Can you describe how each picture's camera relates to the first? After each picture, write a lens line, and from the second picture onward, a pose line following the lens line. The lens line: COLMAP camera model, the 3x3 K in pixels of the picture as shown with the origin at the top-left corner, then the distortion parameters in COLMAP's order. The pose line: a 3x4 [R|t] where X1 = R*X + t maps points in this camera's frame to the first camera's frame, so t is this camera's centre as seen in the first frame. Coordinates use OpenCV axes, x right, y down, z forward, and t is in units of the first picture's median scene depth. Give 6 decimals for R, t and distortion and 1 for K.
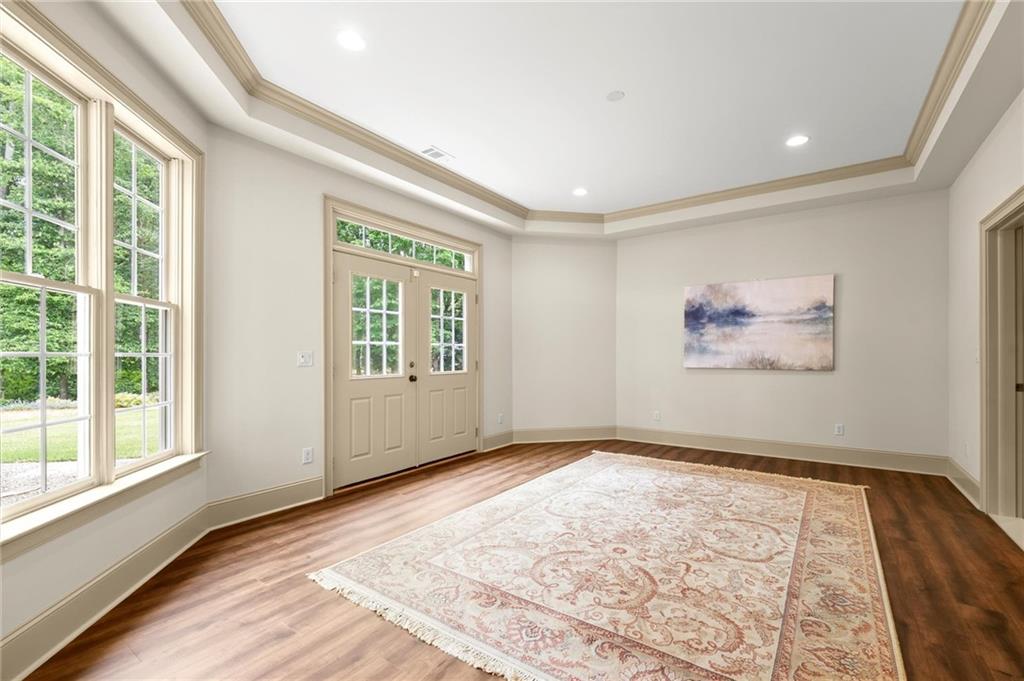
lens RADIAL K [[433.1, 0, 529.1], [0, 433.1, 354.4], [0, 0, 1]] dist [0.000973, 0.001217]
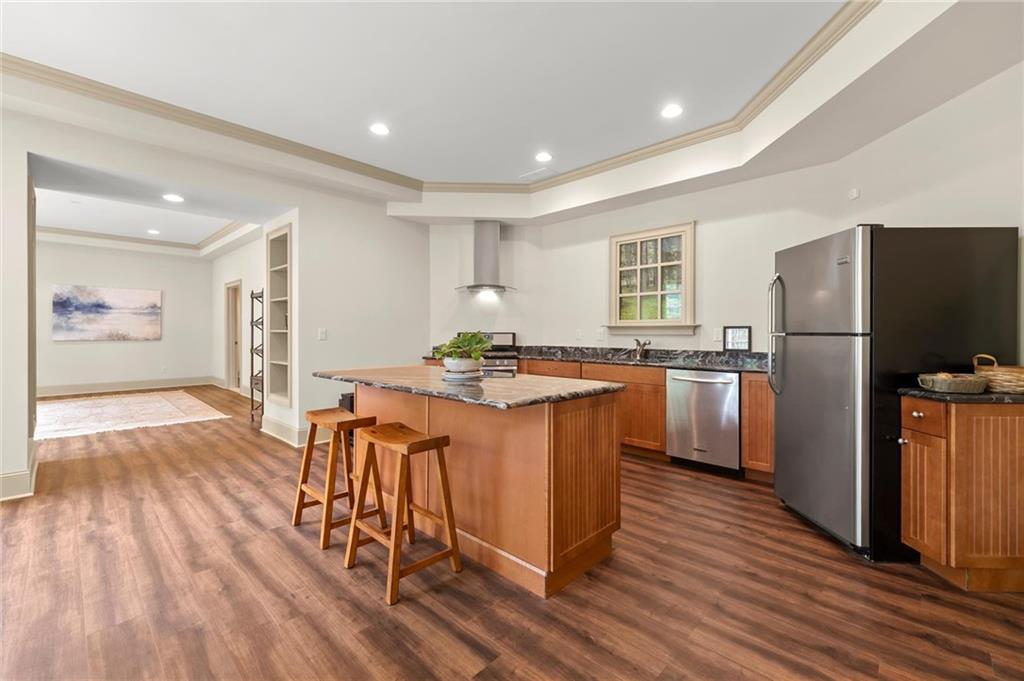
lens RADIAL K [[433.1, 0, 512.7], [0, 433.1, 336.9], [0, 0, 1]] dist [0.000973, 0.001217]
pose [[0.149553, -0.004962, 0.988741, -0.886425], [0.003197, 0.999985, 0.004535, 0.017890], [-0.988748, 0.002483, 0.149567, -0.767475]]
